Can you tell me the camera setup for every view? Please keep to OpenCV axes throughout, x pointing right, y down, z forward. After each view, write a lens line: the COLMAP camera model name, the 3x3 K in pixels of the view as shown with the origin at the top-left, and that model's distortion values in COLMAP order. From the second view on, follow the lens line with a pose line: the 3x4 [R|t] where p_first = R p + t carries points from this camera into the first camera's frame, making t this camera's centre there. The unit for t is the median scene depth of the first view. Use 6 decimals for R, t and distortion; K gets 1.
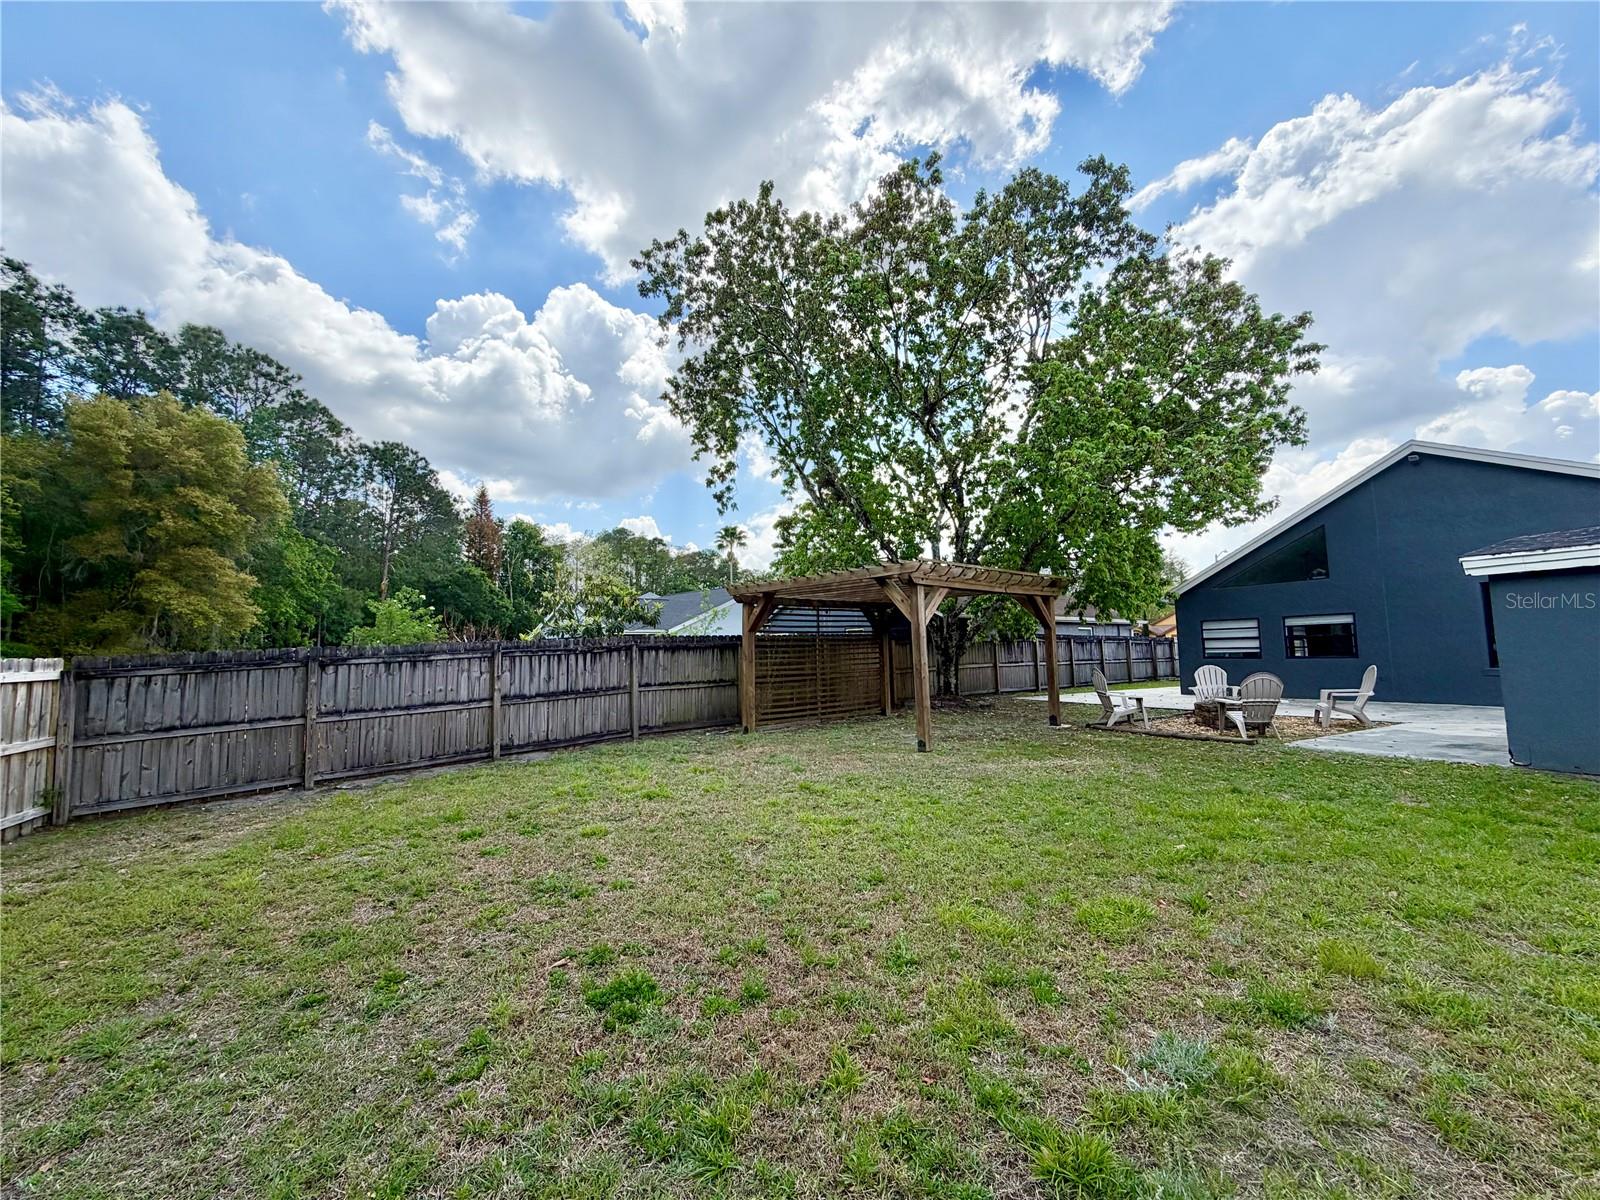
lens RADIAL K [[639.3, 0, 803.0], [0, 639.3, 600.9], [0, 0, 1]] dist [0.000157, 0.000082]
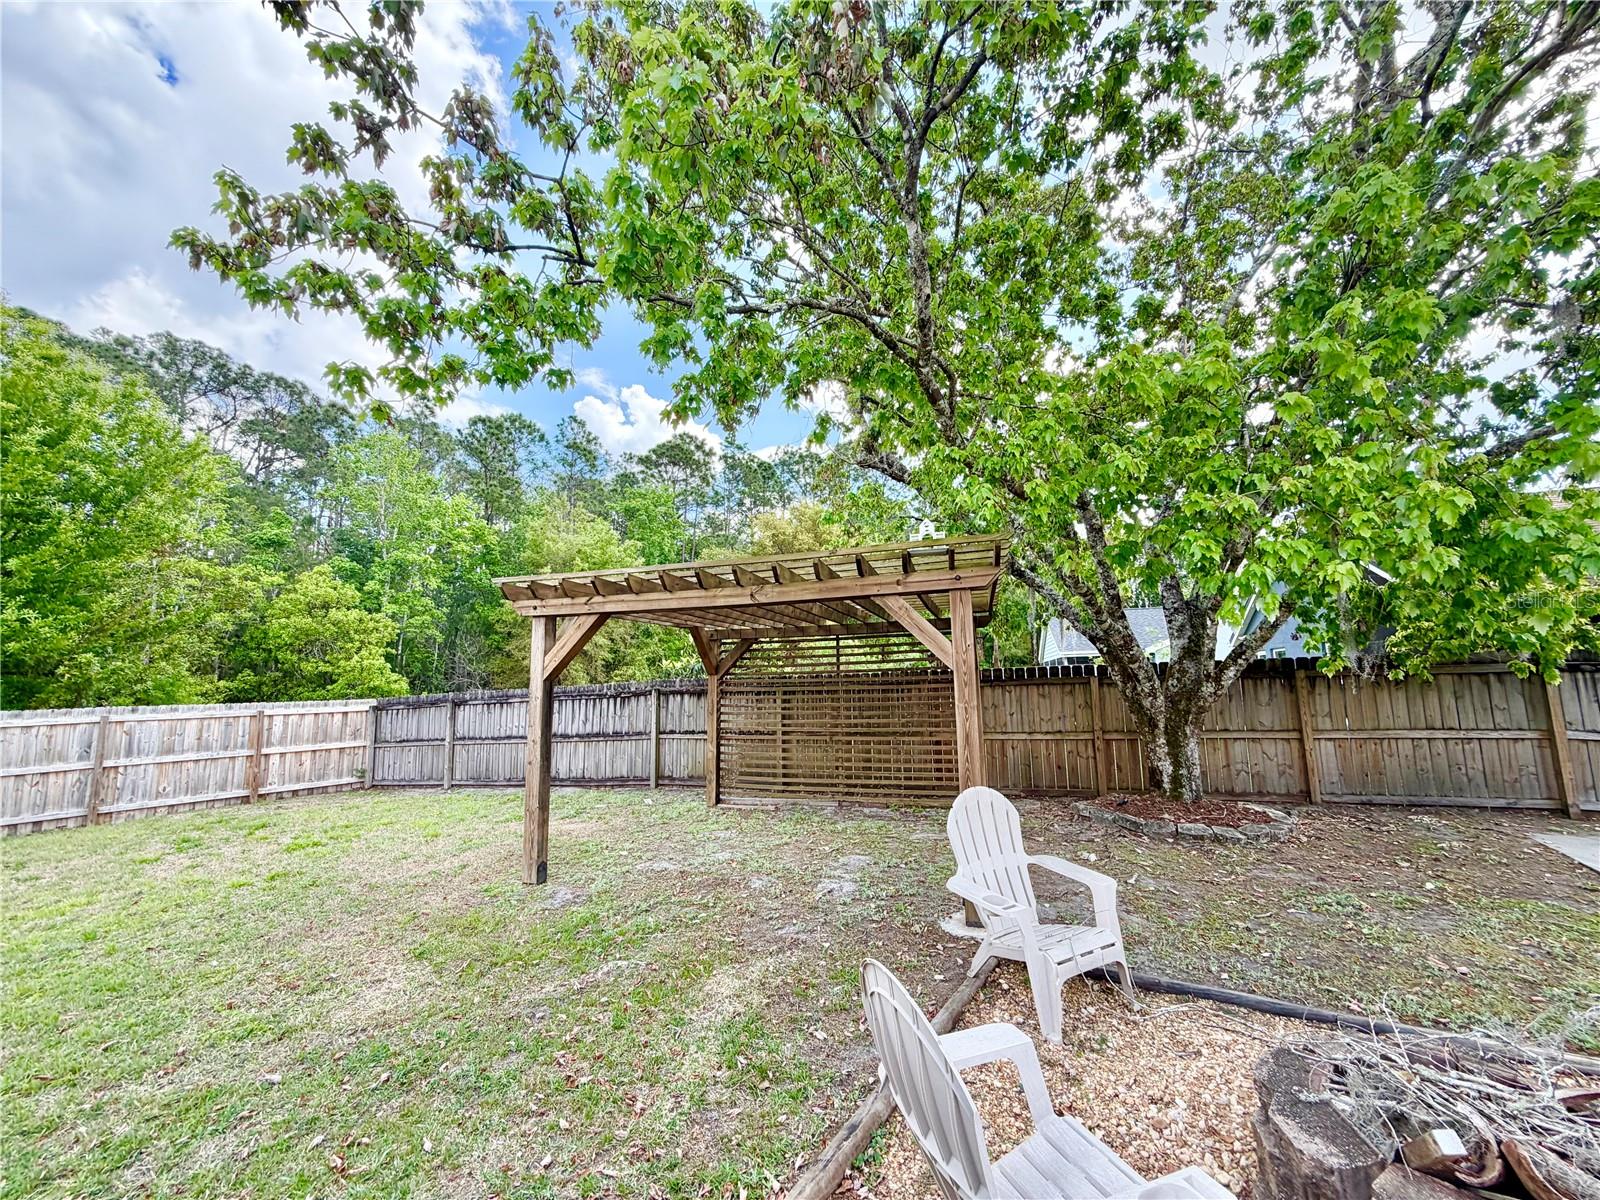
lens RADIAL K [[638.5, 0, 798.4], [0, 638.5, 597.7], [0, 0, 1]] dist [0.001108, -0.000363]
pose [[0.493080, -0.104197, -0.863721, 0.730899], [0.078528, 0.994080, -0.075093, 0.021884], [0.866432, -0.030799, 0.498344, 0.754586]]
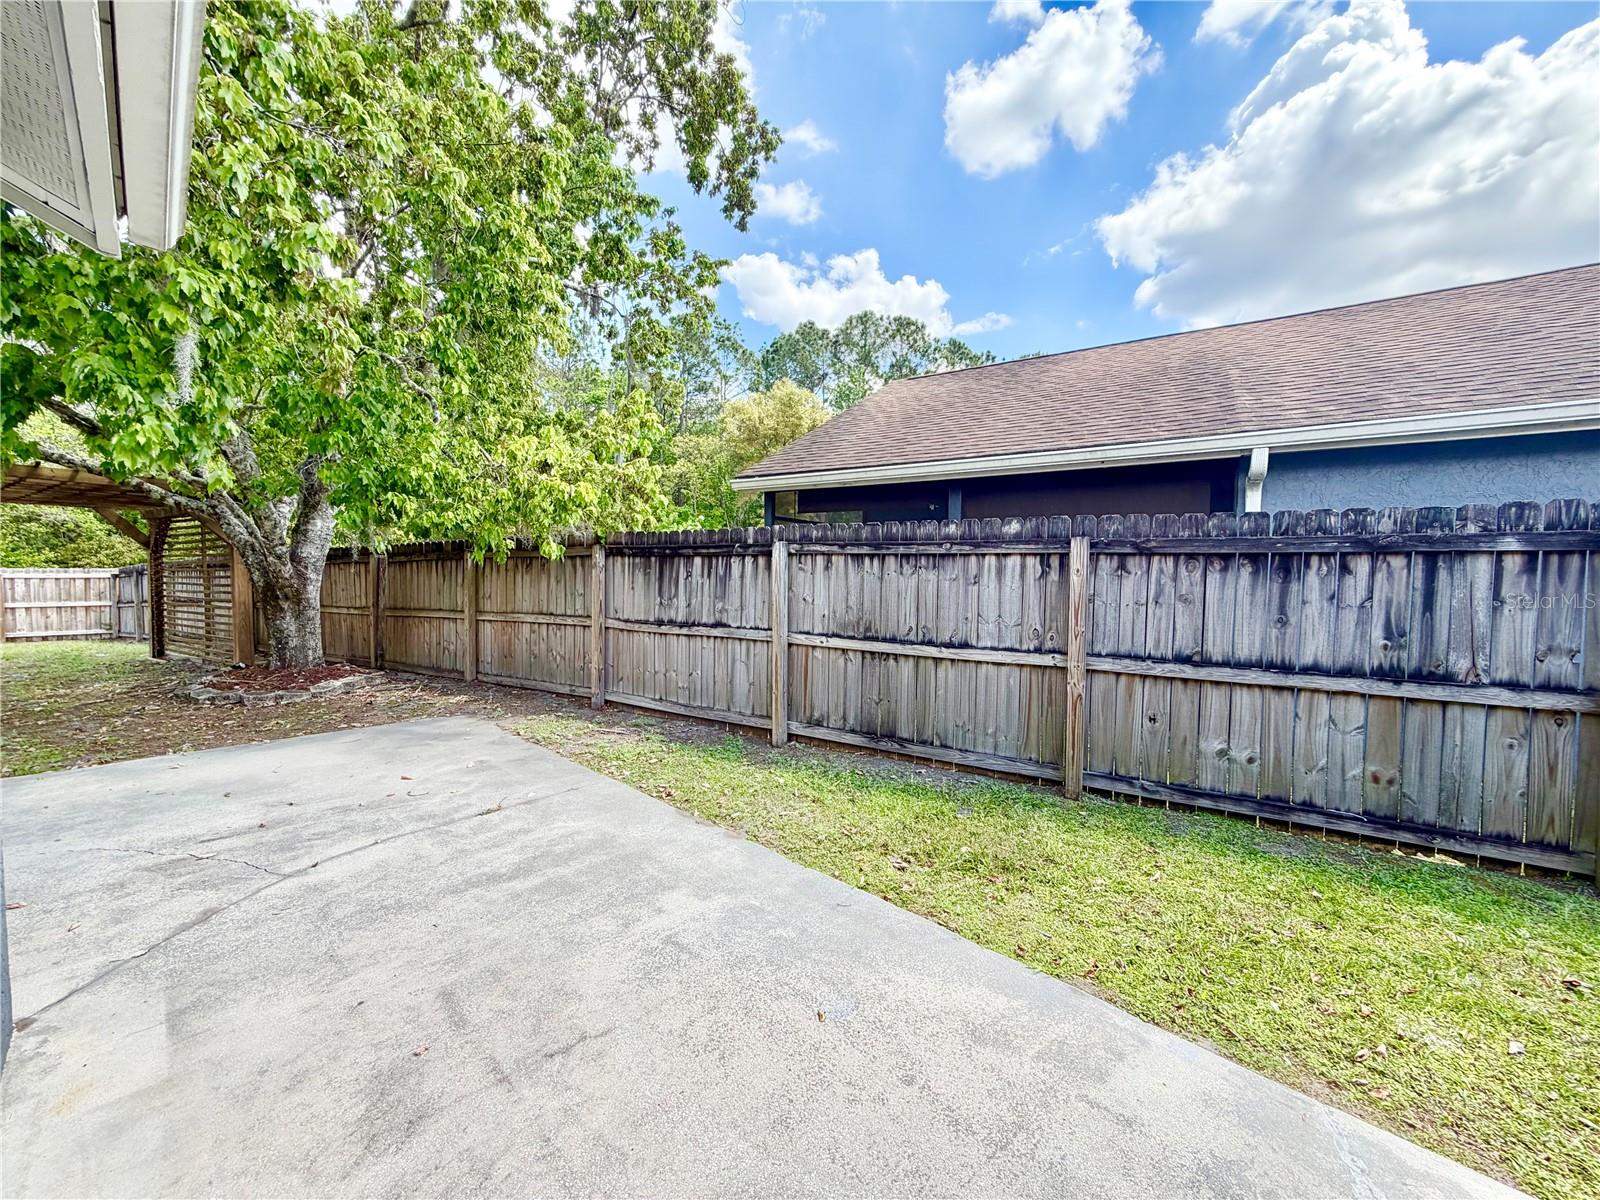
lens RADIAL K [[638.5, 0, 801.3], [0, 638.5, 603.8], [0, 0, 1]] dist [0.001108, -0.000363]
pose [[0.292577, 0.064146, -0.954088, 1.175404], [0.063833, 0.994212, 0.086418, 0.116011], [0.954109, -0.086186, 0.286789, 1.768820]]
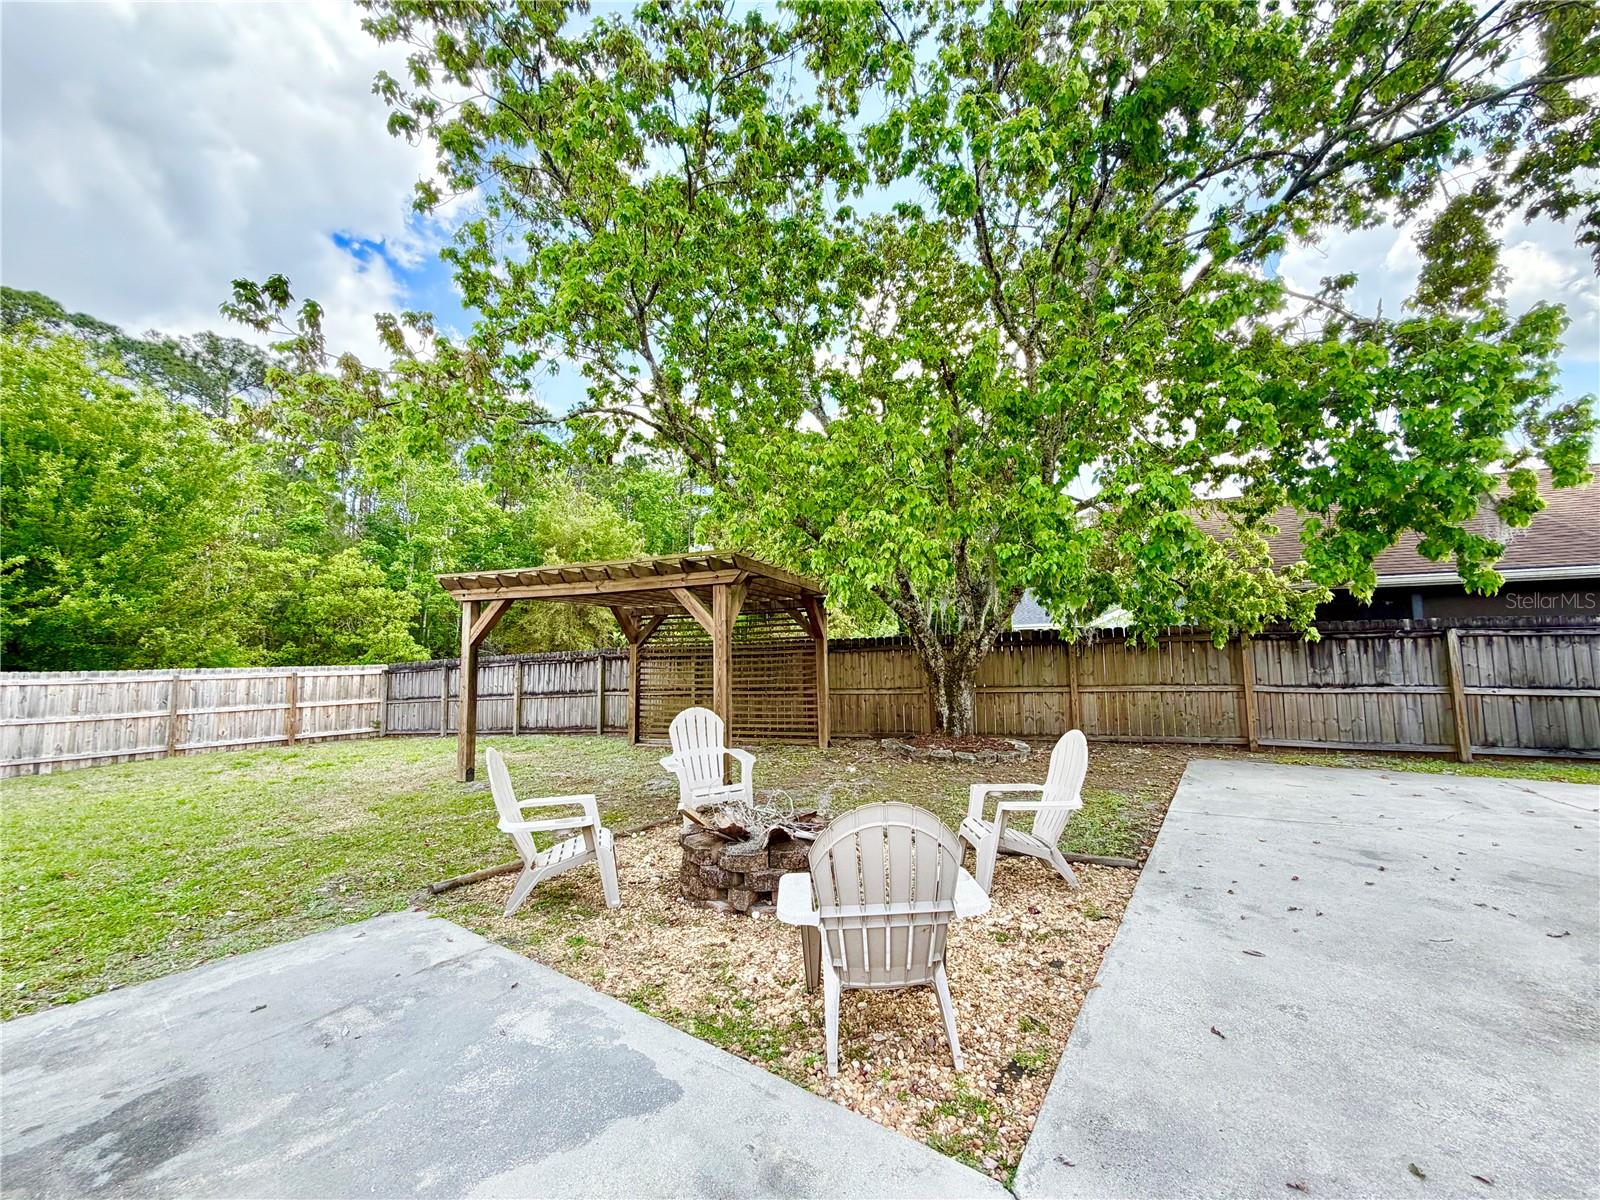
lens RADIAL K [[638.5, 0, 799.8], [0, 638.5, 597.2], [0, 0, 1]] dist [0.001108, -0.000363]
pose [[0.455586, -0.070341, -0.887408, 1.028906], [0.080267, 0.996058, -0.037745, 0.036789], [0.886566, -0.054033, 0.459436, 0.835130]]
